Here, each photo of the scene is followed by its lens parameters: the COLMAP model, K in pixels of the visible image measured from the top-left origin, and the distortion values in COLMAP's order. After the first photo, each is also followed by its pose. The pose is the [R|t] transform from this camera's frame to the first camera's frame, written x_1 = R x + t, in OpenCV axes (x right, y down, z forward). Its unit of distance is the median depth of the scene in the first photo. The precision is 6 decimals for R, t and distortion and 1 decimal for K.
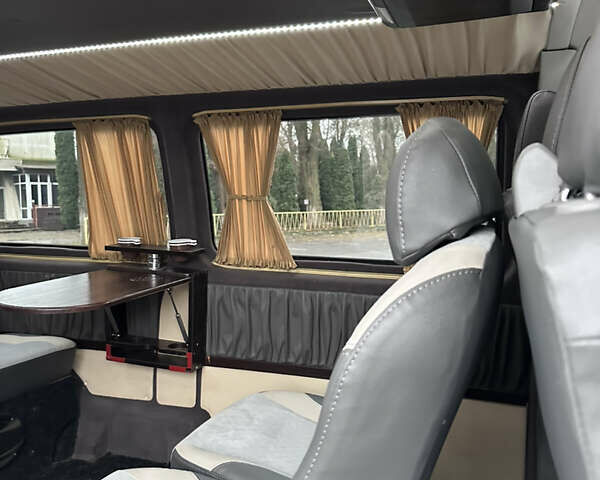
lens RADIAL K [[561.6, 0, 300.0], [0, 561.6, 240.0], [0, 0, 1]] dist [0.168123, -0.327146]
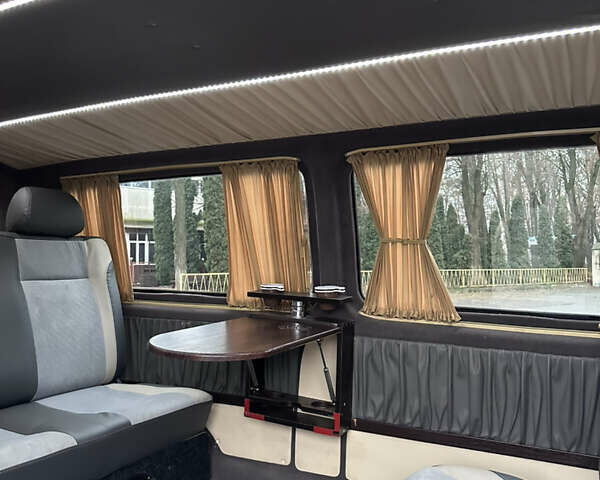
lens RADIAL K [[561.6, 0, 300.0], [0, 561.6, 240.0], [0, 0, 1]] dist [0.168123, -0.327146]
pose [[0.989985, 0.003961, -0.141114, -0.123519], [-0.018787, 0.994412, -0.103887, 0.020161], [0.139914, 0.105497, 0.984527, 0.074978]]
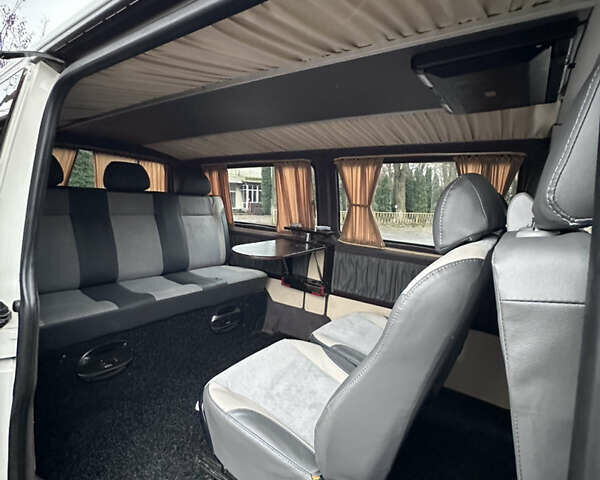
lens RADIAL K [[321.9, 0, 300.0], [0, 321.9, 240.0], [0, 0, 1]] dist [0.001309, 0.000279]
pose [[0.960189, 0.079825, -0.267704, 0.006801], [-0.067876, 0.996252, 0.053614, -0.007535], [0.270980, -0.033309, 0.962008, -0.043272]]
